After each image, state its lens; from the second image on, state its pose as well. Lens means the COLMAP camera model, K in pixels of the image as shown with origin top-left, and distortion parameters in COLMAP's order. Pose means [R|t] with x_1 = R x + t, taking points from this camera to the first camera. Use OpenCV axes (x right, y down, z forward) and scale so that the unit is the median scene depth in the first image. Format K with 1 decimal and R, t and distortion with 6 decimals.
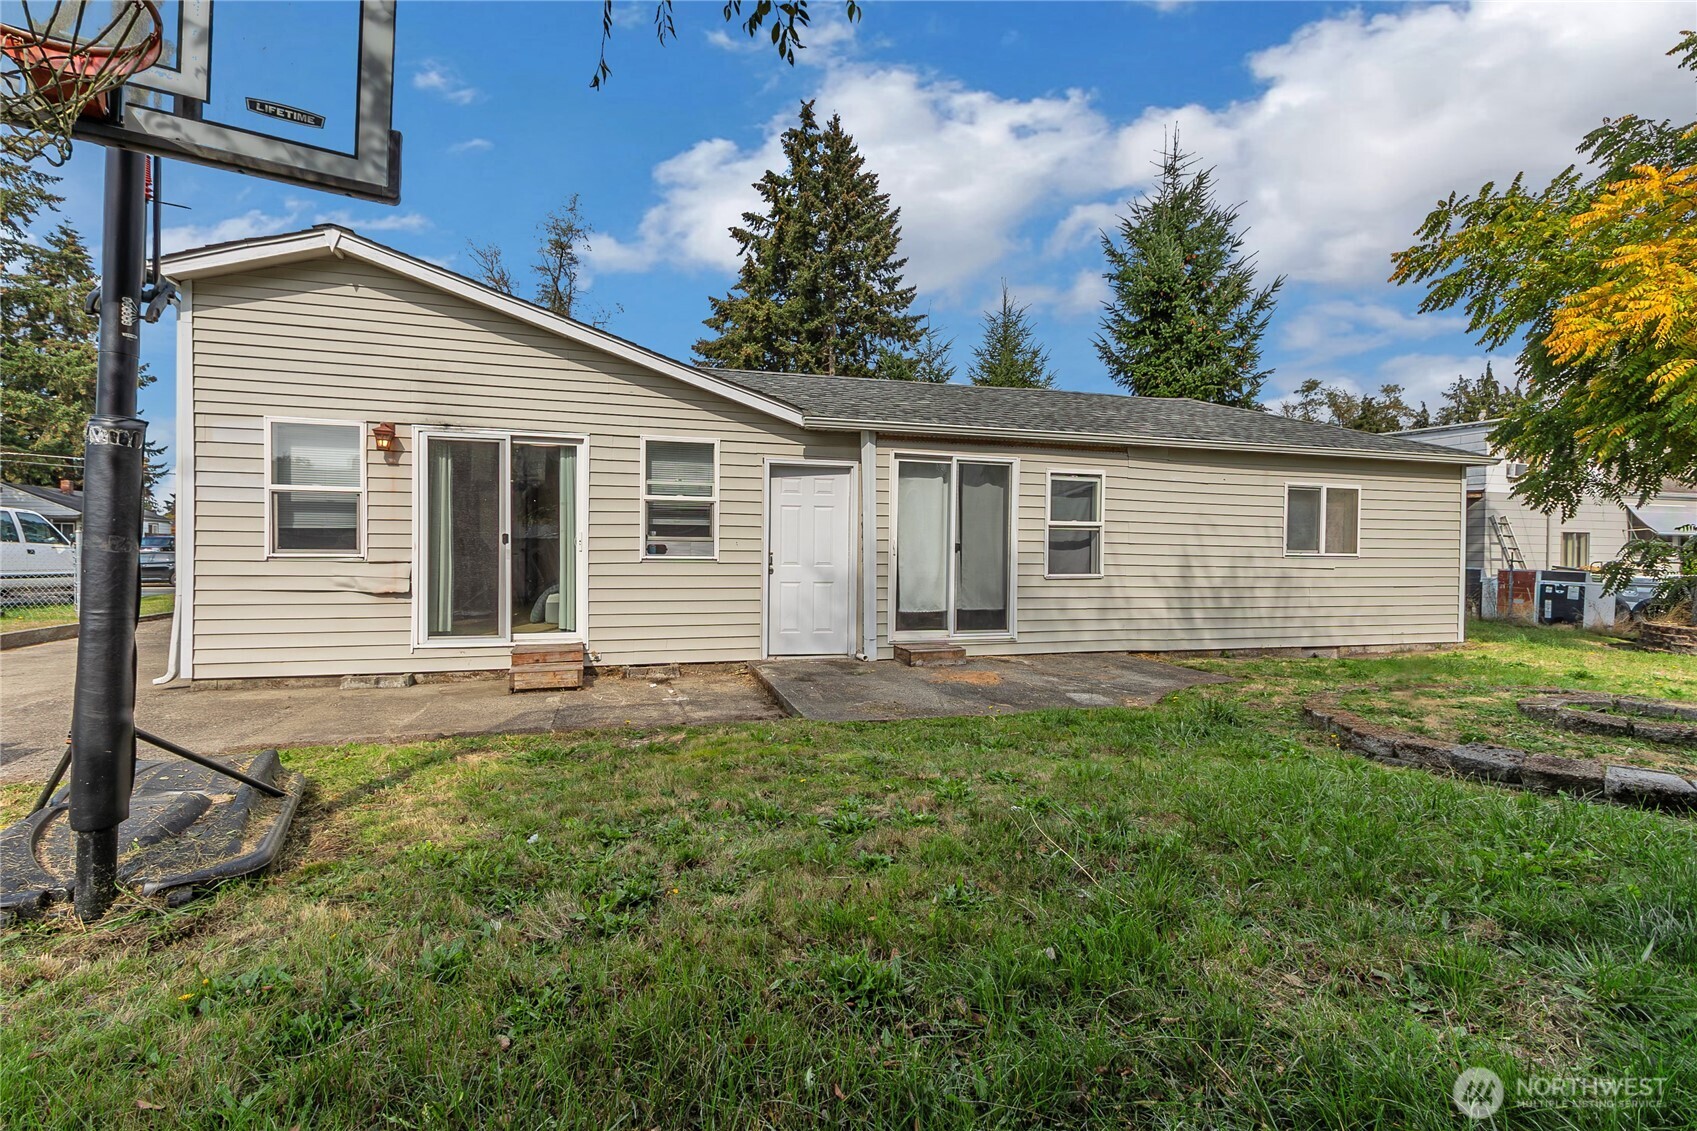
lens RADIAL K [[826.9, 0, 848.9], [0, 826.9, 571.0], [0, 0, 1]] dist [0.008214, -0.004478]
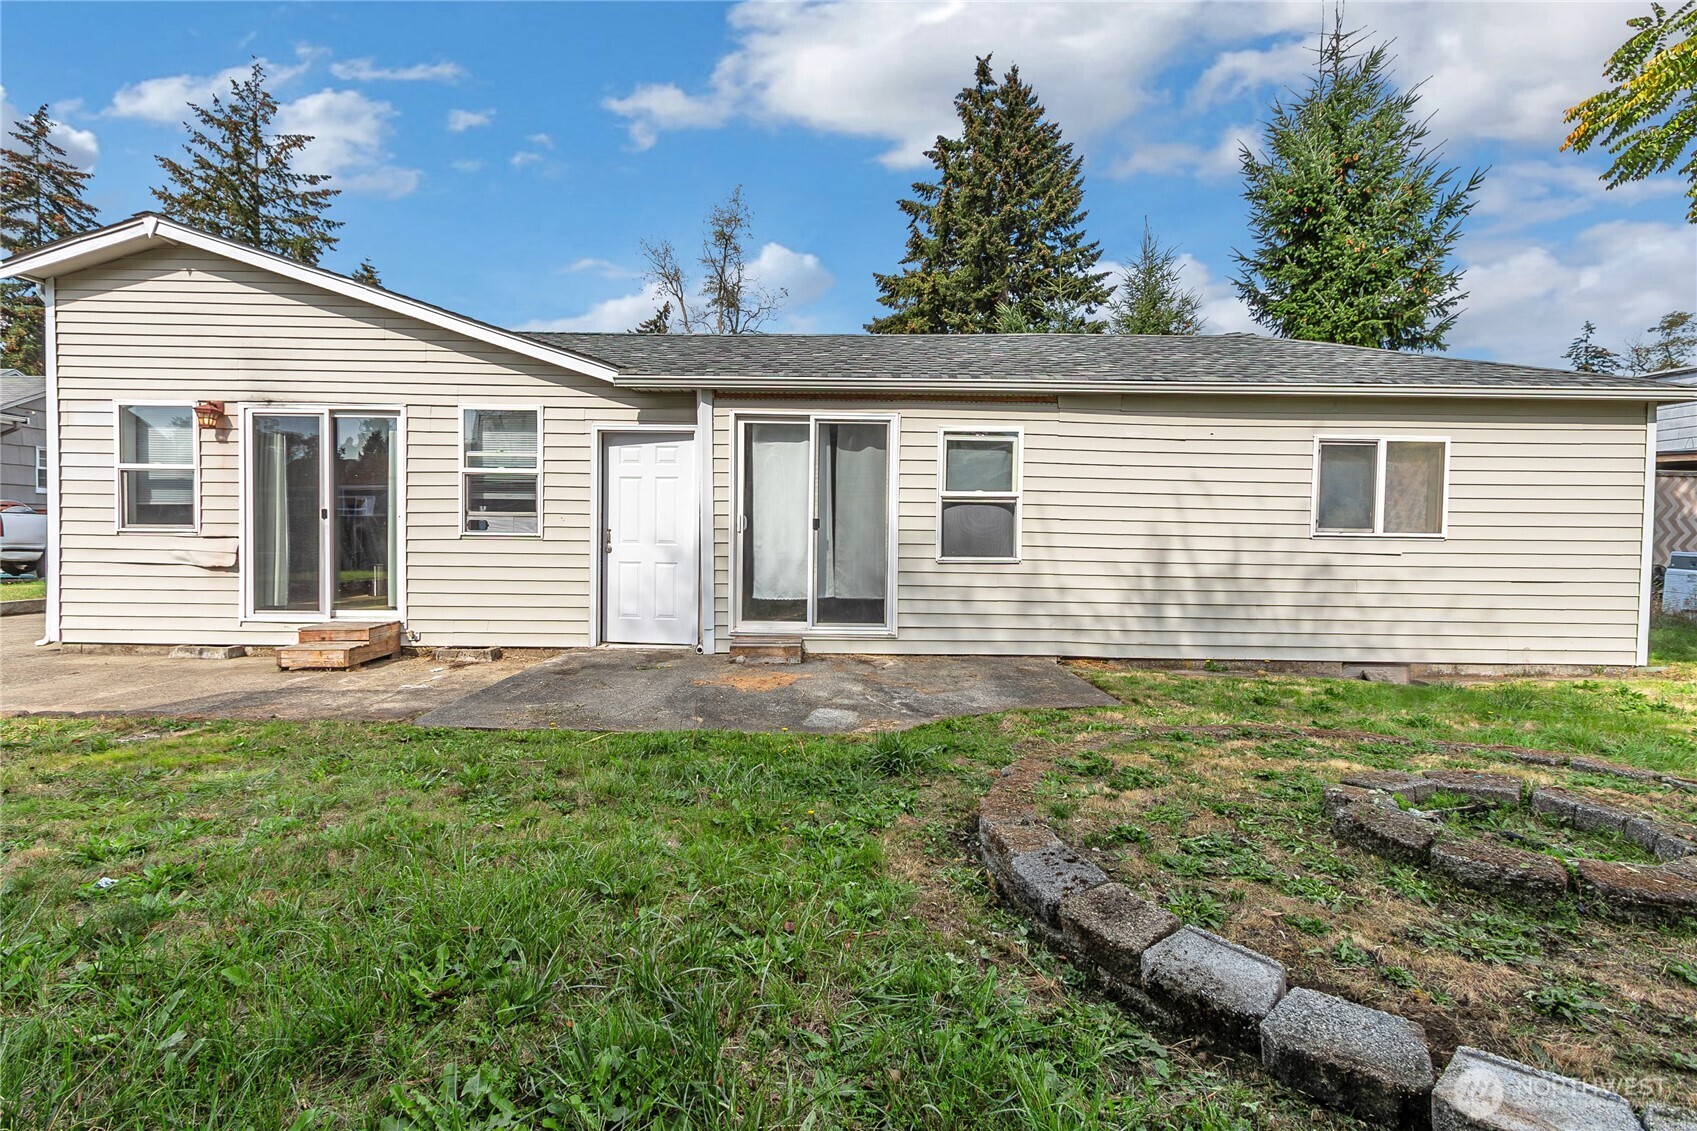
lens RADIAL K [[826.9, 0, 845.3], [0, 826.9, 559.1], [0, 0, 1]] dist [0.008214, -0.004478]
pose [[0.953305, 0.012404, -0.301755, 0.364019], [-0.010292, 0.999910, 0.008587, -0.000056], [0.301834, -0.005080, 0.953347, 0.183967]]
